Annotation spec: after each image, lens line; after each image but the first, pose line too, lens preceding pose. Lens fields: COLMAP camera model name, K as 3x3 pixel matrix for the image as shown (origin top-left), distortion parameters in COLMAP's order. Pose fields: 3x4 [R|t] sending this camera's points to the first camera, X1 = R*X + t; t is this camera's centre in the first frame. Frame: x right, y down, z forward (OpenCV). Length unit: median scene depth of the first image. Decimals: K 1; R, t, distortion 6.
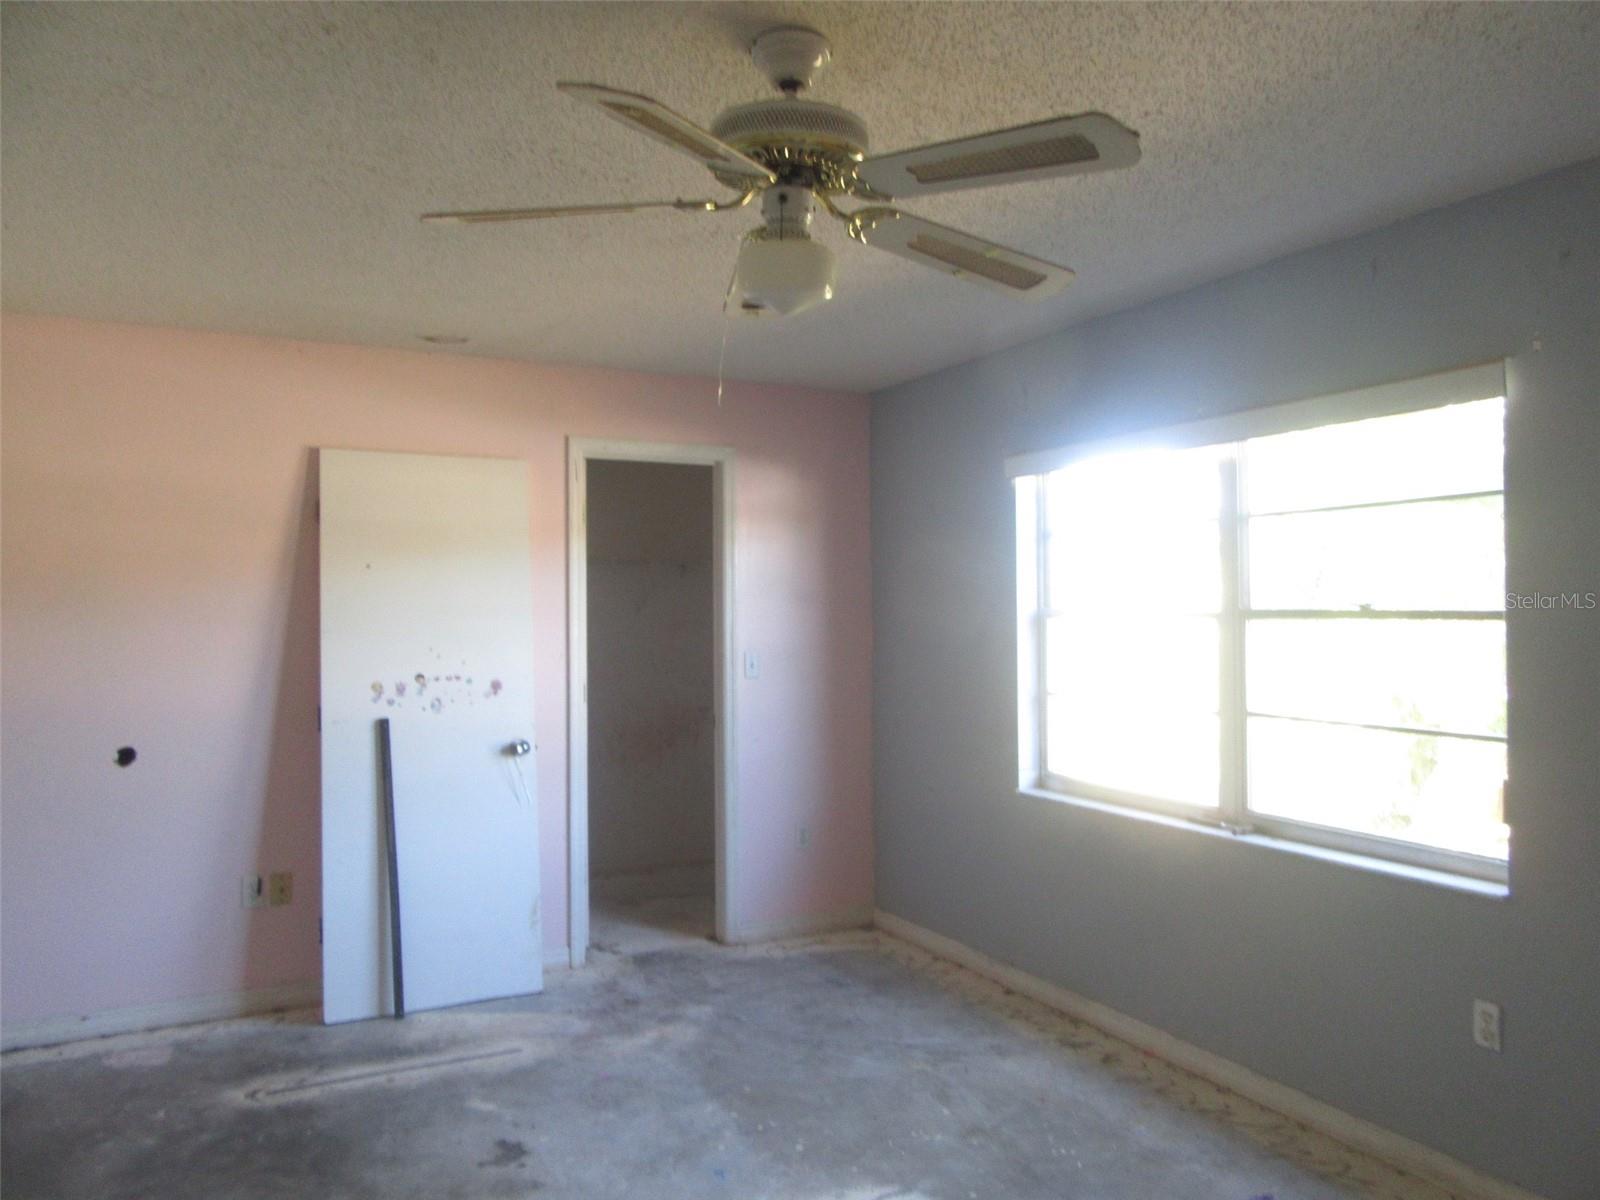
lens RADIAL K [[1167.3, 0, 800.0], [0, 1167.3, 600.0], [0, 0, 1]] dist [0.001638, 0.006545]
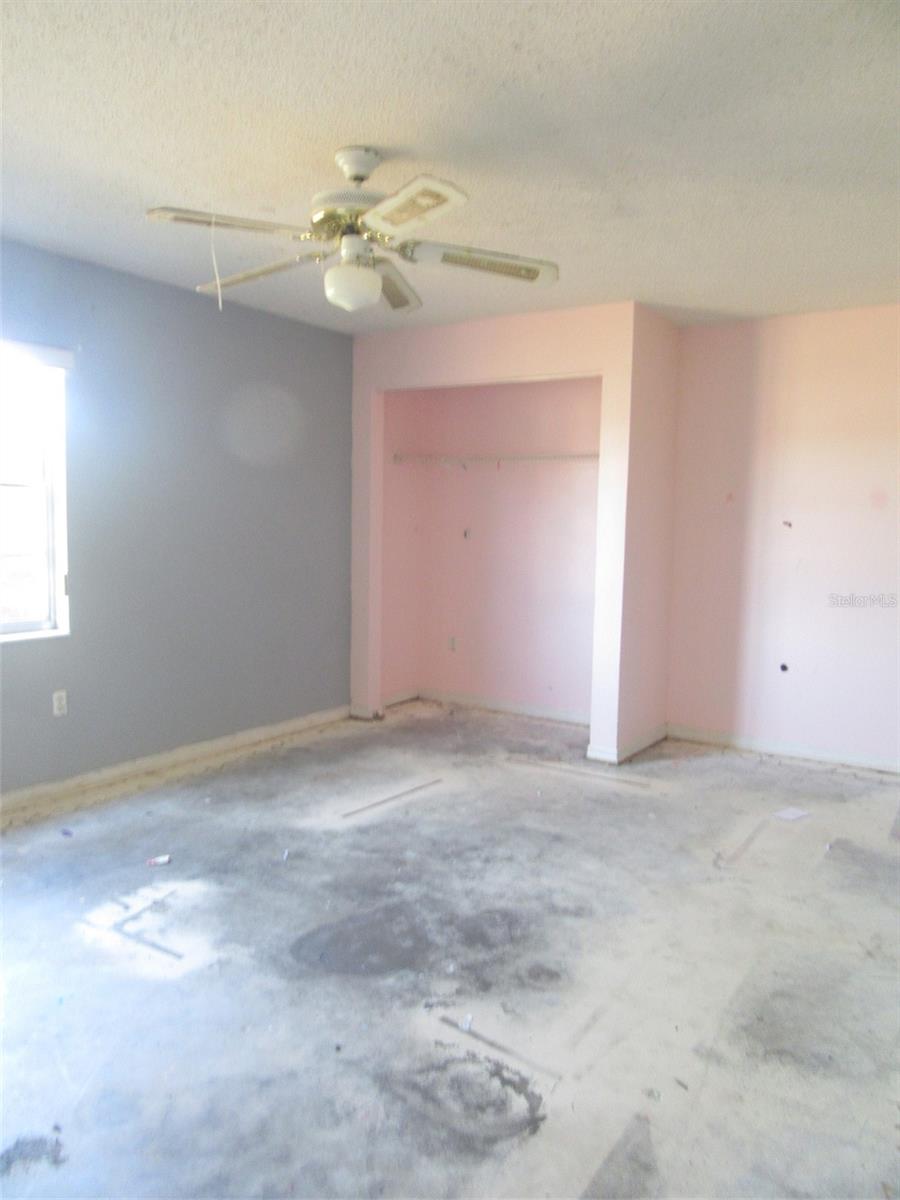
lens RADIAL K [[873.3, 0, 450.0], [0, 873.3, 600.0], [0, 0, 1]] dist [-0.020993, 0.004355]
pose [[-0.500785, -0.082203, 0.861660, -0.655820], [-0.025504, 0.996449, 0.080240, 0.043276], [-0.865196, 0.018207, -0.501103, 0.797245]]
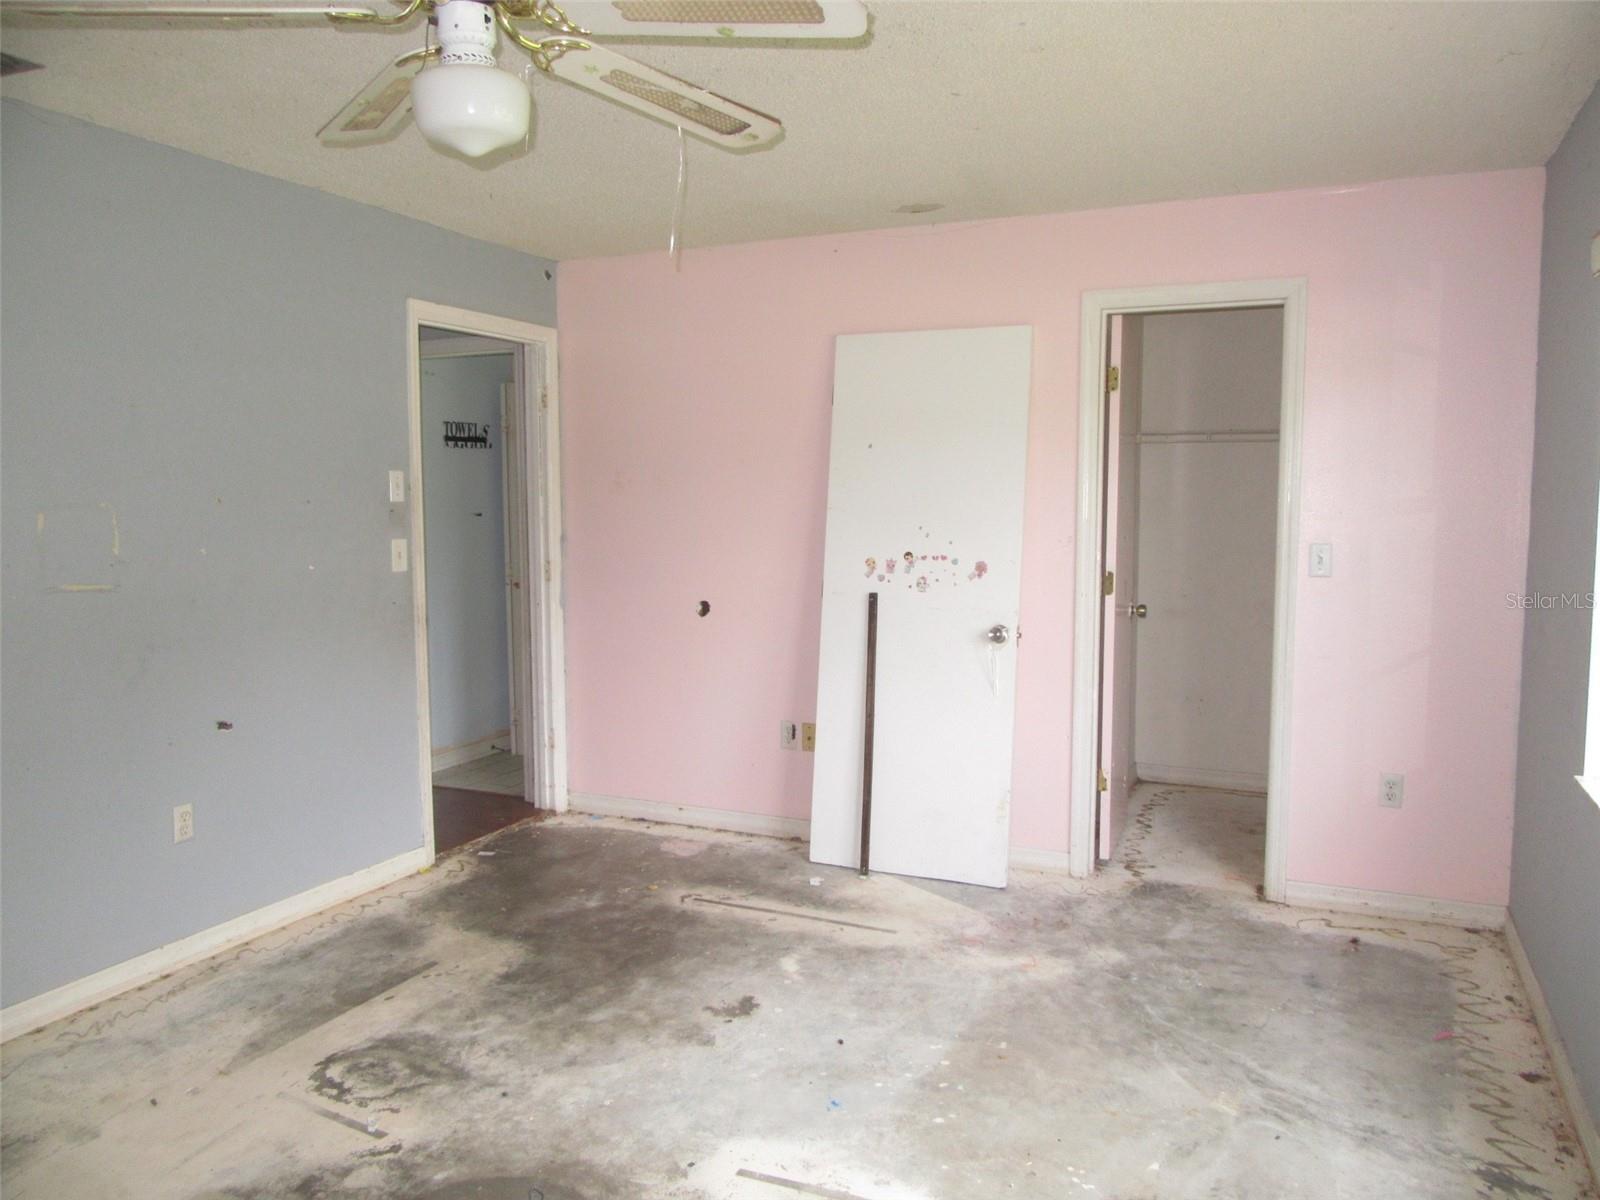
lens RADIAL K [[1164.4, 0, 800.0], [0, 1164.4, 600.0], [0, 0, 1]] dist [-0.020993, 0.004355]
pose [[0.631494, 0.075335, -0.771712, 0.433104], [0.005893, 0.994774, 0.101933, 0.001668], [0.775358, -0.068917, 0.627750, 0.319033]]
